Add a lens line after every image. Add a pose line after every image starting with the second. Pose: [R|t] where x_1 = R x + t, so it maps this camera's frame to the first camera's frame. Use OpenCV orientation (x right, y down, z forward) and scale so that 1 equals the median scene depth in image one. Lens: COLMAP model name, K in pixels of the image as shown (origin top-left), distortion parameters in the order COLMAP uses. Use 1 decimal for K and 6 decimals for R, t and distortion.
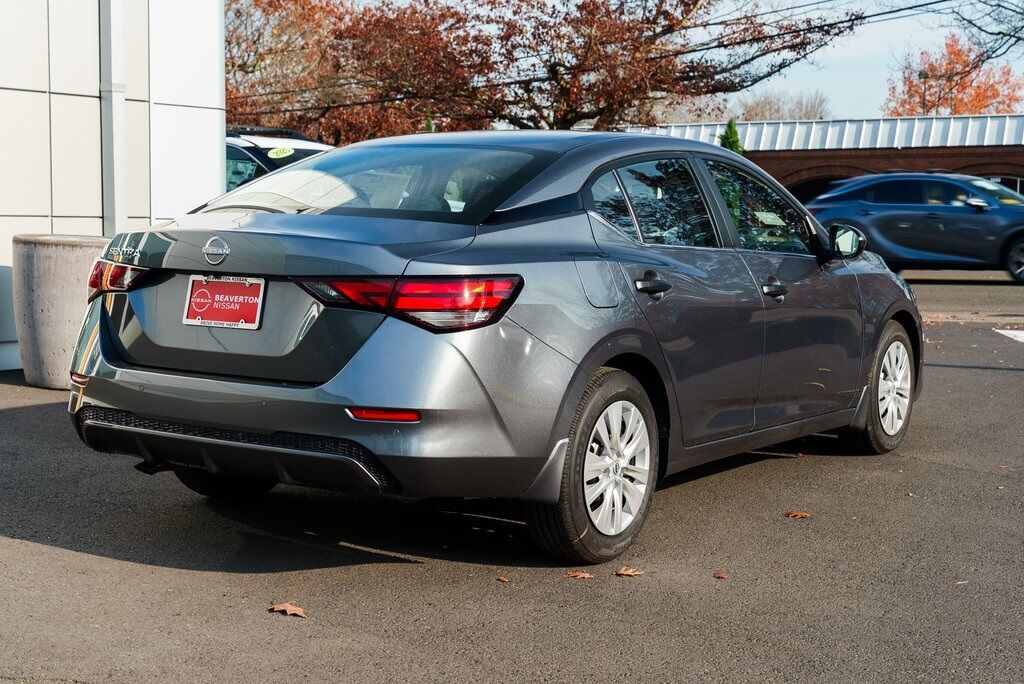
lens RADIAL K [[1589.3, 0, 512.0], [0, 1589.3, 342.0], [0, 0, 1]] dist [0.010464, 0.017975]
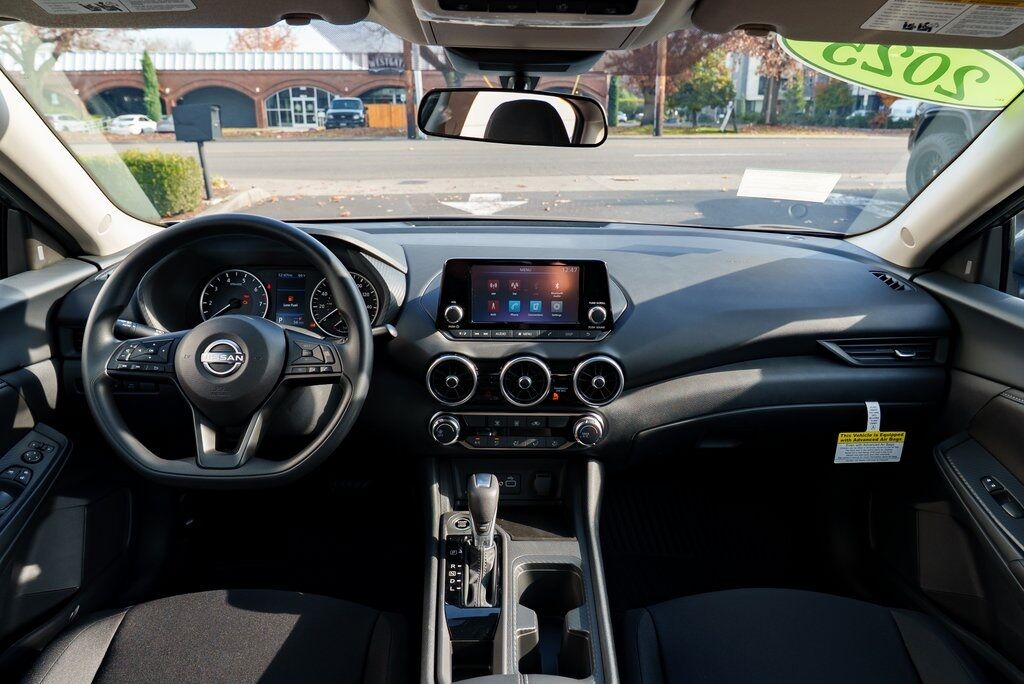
lens RADIAL K [[708.2, 0, 512.0], [0, 708.2, 342.0], [0, 0, 1]] dist [-0.021527, 0.006760]
pose [[0.824923, -0.183808, 0.534525, 0.002849], [0.049285, 0.965439, 0.255926, -0.015715], [-0.563093, -0.184775, 0.805472, 0.166129]]
